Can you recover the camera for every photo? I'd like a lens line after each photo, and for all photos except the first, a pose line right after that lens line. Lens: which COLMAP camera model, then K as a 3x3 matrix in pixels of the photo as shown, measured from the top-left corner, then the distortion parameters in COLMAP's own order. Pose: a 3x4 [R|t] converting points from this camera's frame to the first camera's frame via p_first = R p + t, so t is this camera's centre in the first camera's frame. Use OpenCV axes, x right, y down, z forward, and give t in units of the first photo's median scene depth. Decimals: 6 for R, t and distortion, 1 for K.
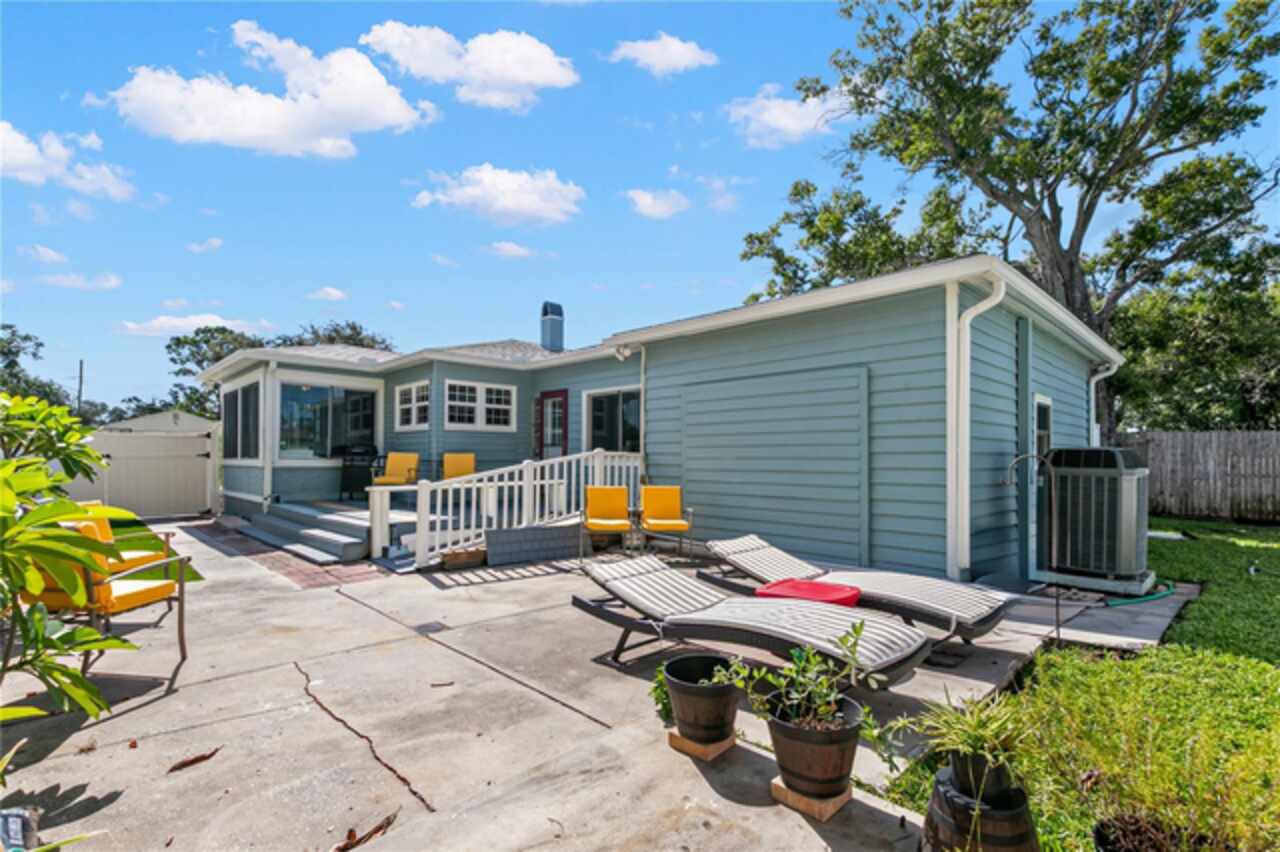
lens RADIAL K [[586.2, 0, 634.0], [0, 586.2, 457.3], [0, 0, 1]] dist [0.000957, -0.000042]
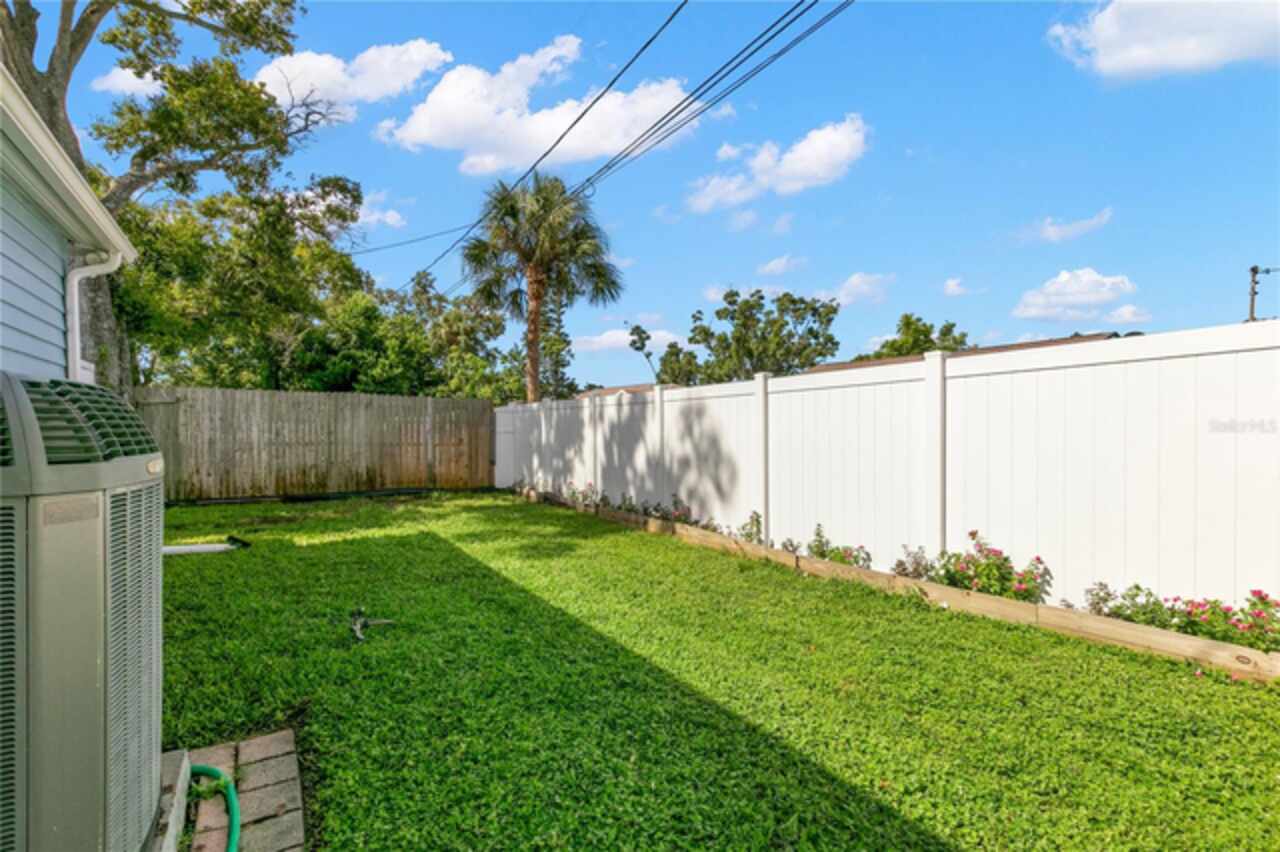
lens RADIAL K [[584.1, 0, 639.2], [0, 584.1, 435.8], [0, 0, 1]] dist [0.001020, -0.000902]
pose [[0.187539, -0.020316, 0.982047, 0.249797], [0.000432, 0.999788, 0.020600, 0.001468], [-0.982257, -0.003440, 0.187508, 0.279304]]
